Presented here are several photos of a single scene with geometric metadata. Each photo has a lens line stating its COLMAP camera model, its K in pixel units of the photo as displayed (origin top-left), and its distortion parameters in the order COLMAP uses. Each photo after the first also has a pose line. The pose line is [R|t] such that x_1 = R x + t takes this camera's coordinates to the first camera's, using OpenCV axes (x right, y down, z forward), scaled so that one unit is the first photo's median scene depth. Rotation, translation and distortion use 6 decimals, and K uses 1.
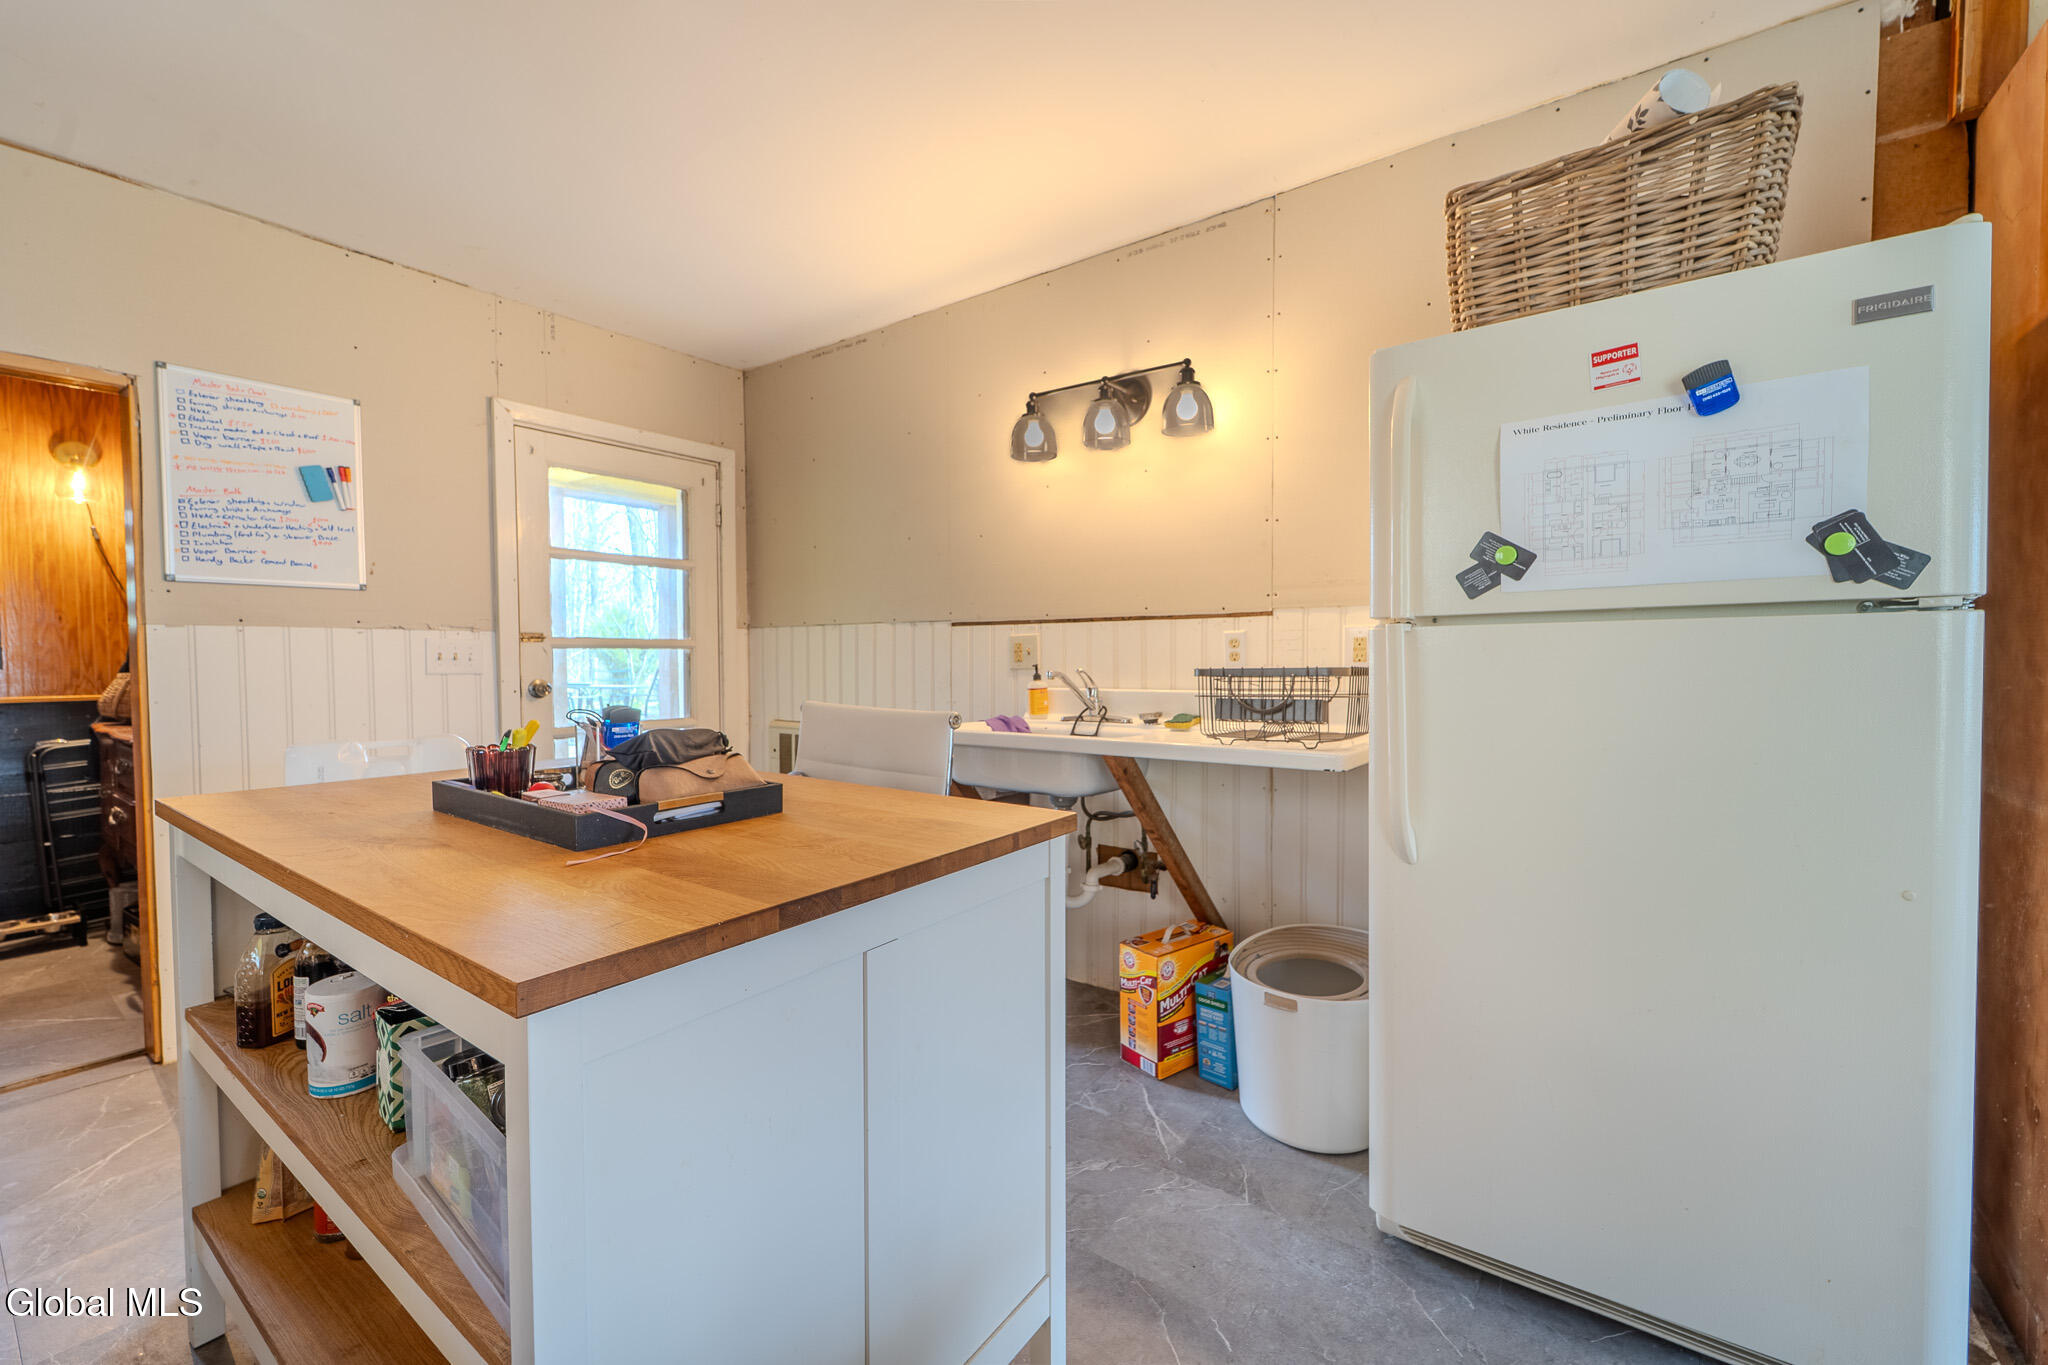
lens RADIAL K [[832.3, 0, 1025.8], [0, 832.3, 681.7], [0, 0, 1]] dist [0.006149, -0.002406]
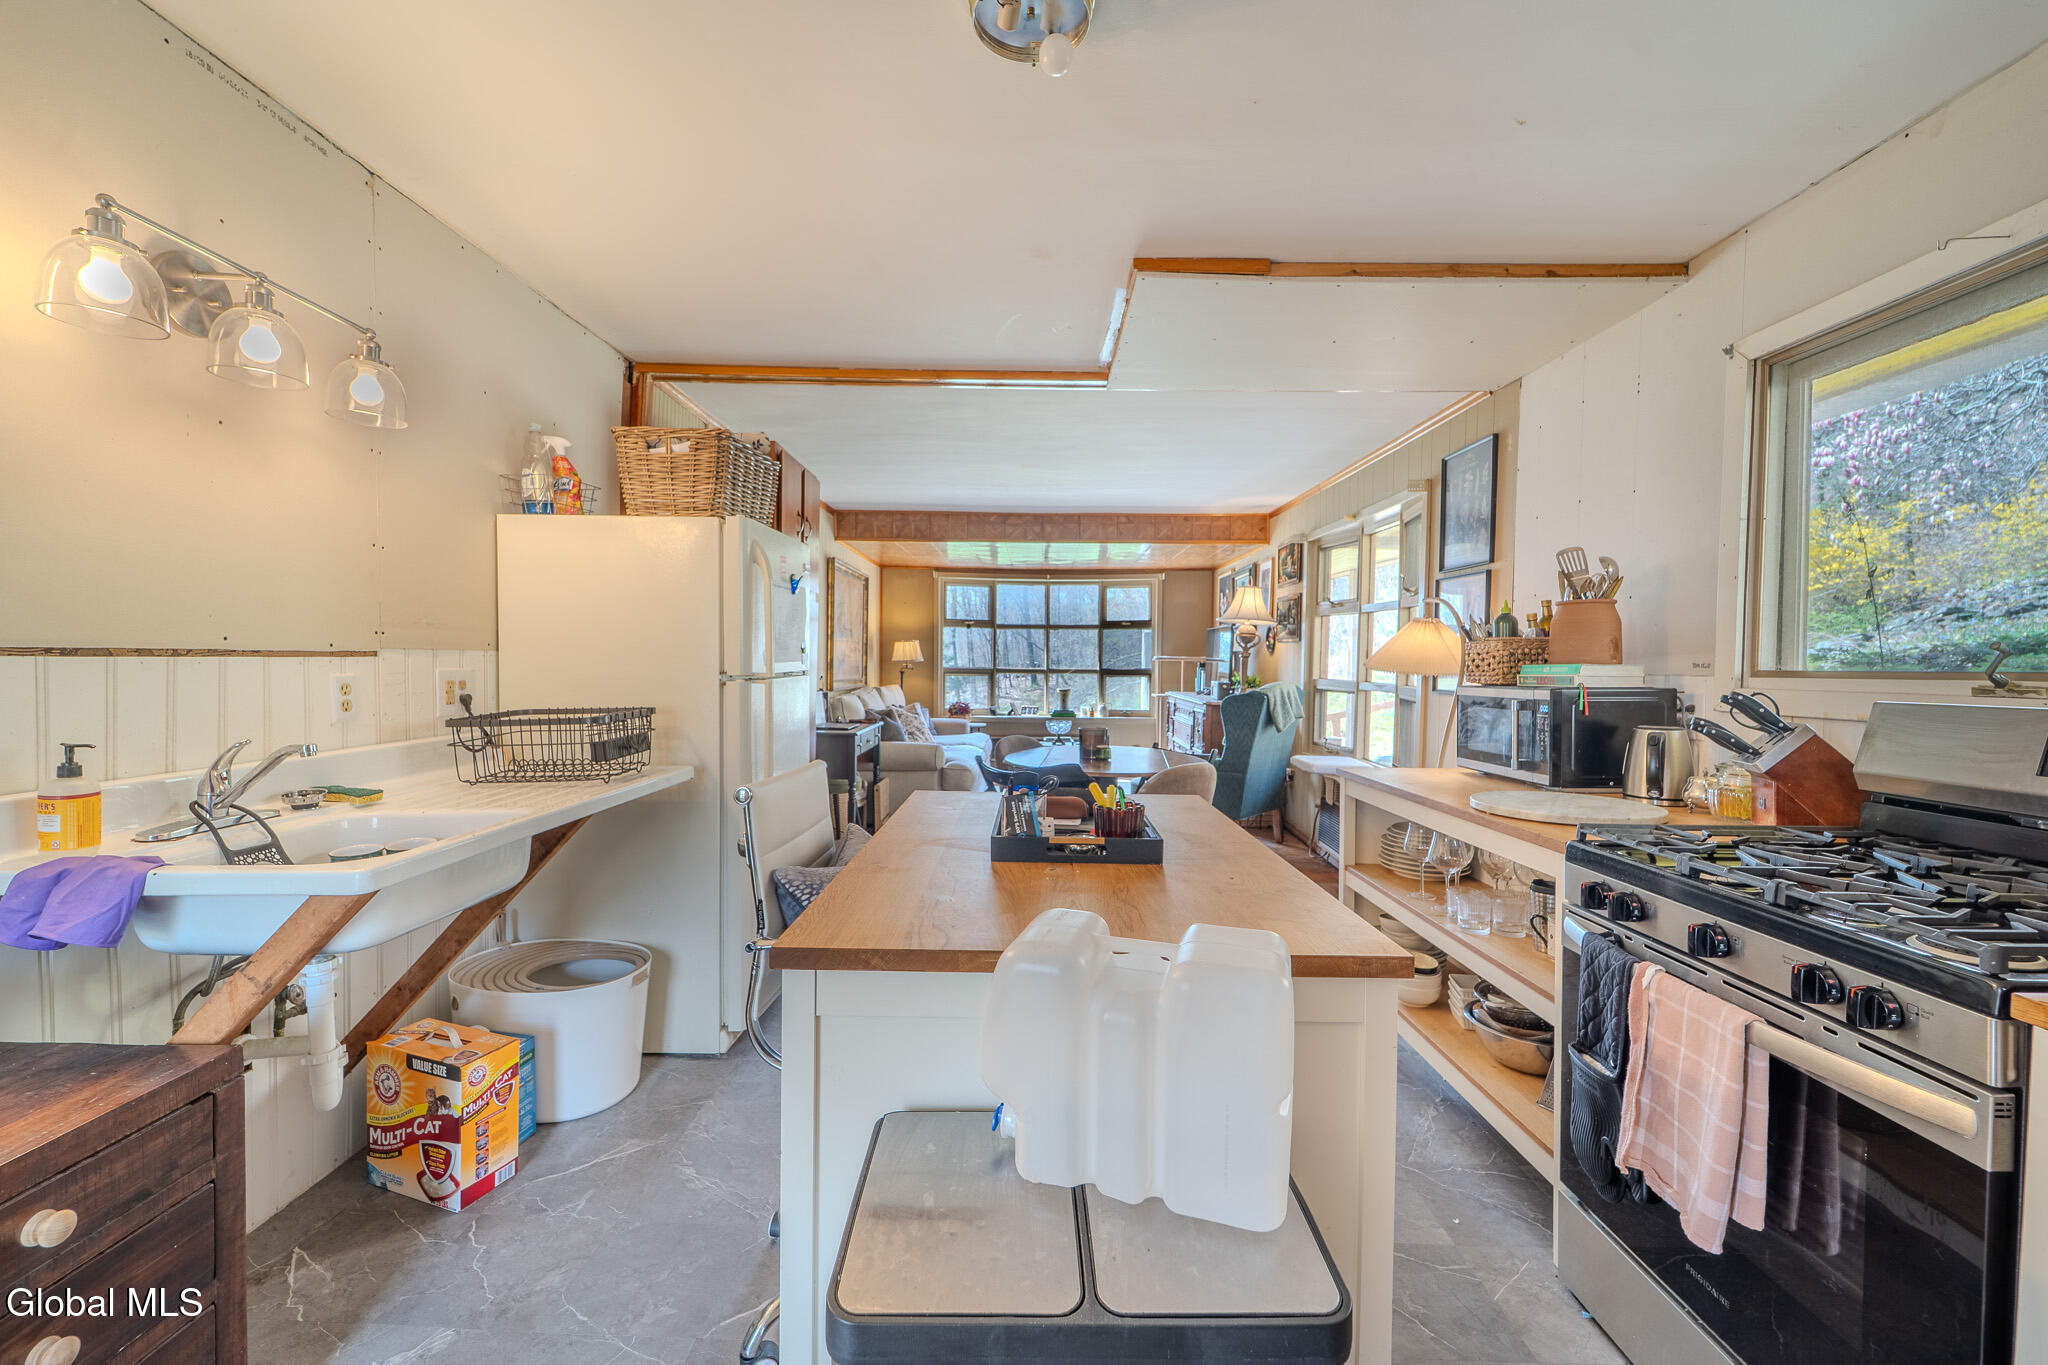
lens RADIAL K [[832.3, 0, 1025.8], [0, 832.3, 681.7], [0, 0, 1]] dist [0.006149, -0.002406]
pose [[-0.584091, -0.025927, 0.811274, -0.775865], [0.012624, 0.999079, 0.041018, -0.077256], [-0.811590, 0.034199, -0.583225, 0.927995]]
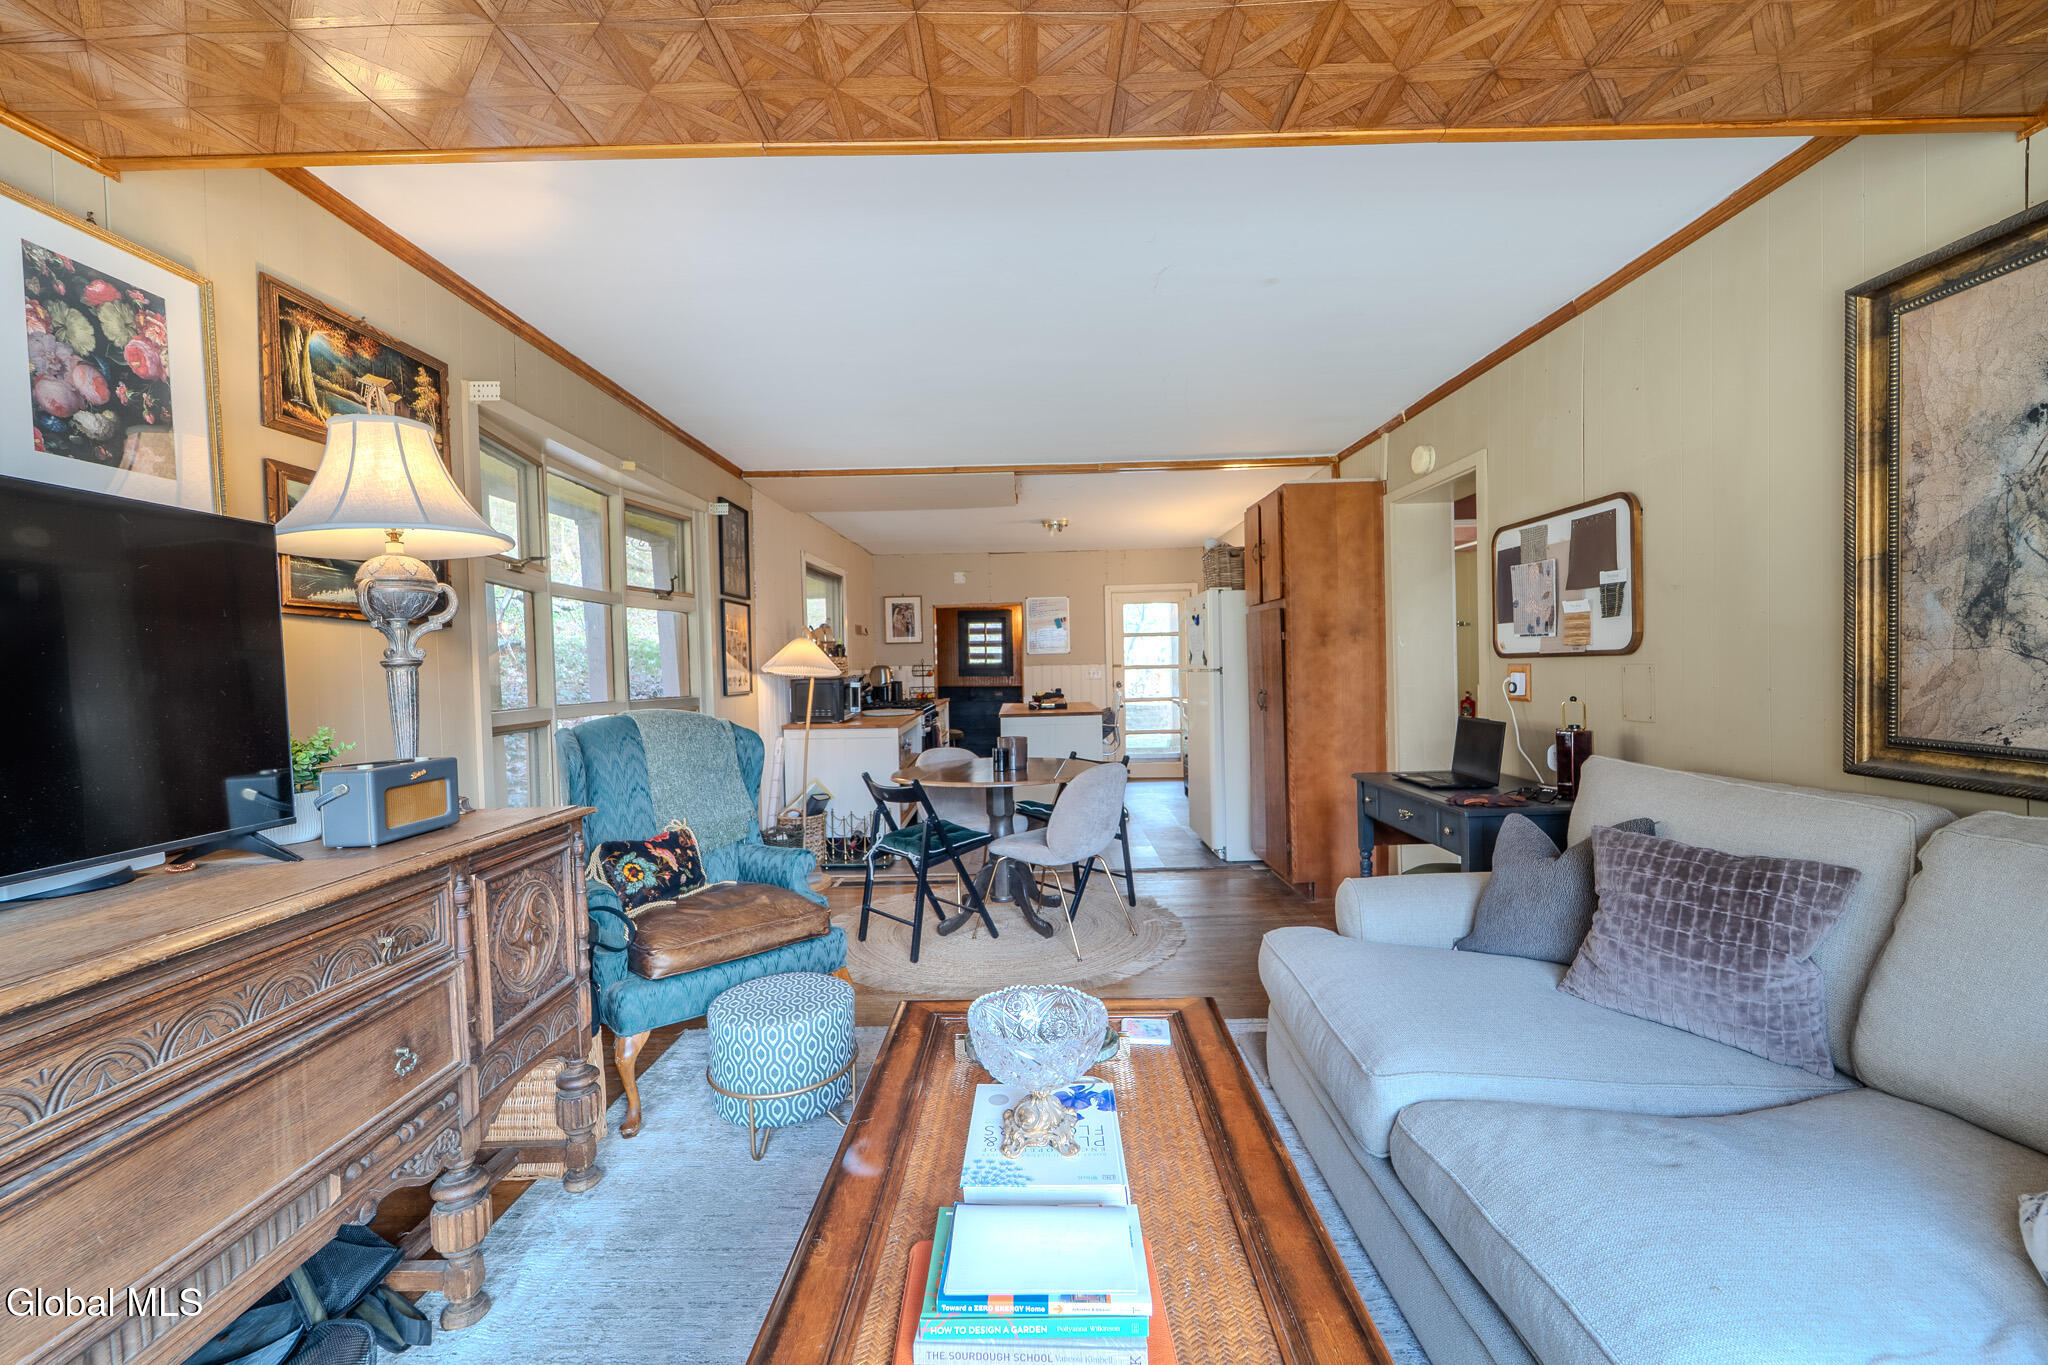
lens RADIAL K [[832.3, 0, 1025.8], [0, 832.3, 681.7], [0, 0, 1]] dist [0.006149, -0.002406]
pose [[0.588107, 0.009516, -0.808727, 1.912537], [-0.002311, 0.999946, 0.010085, -0.032932], [0.808780, -0.004062, 0.588098, -1.157745]]
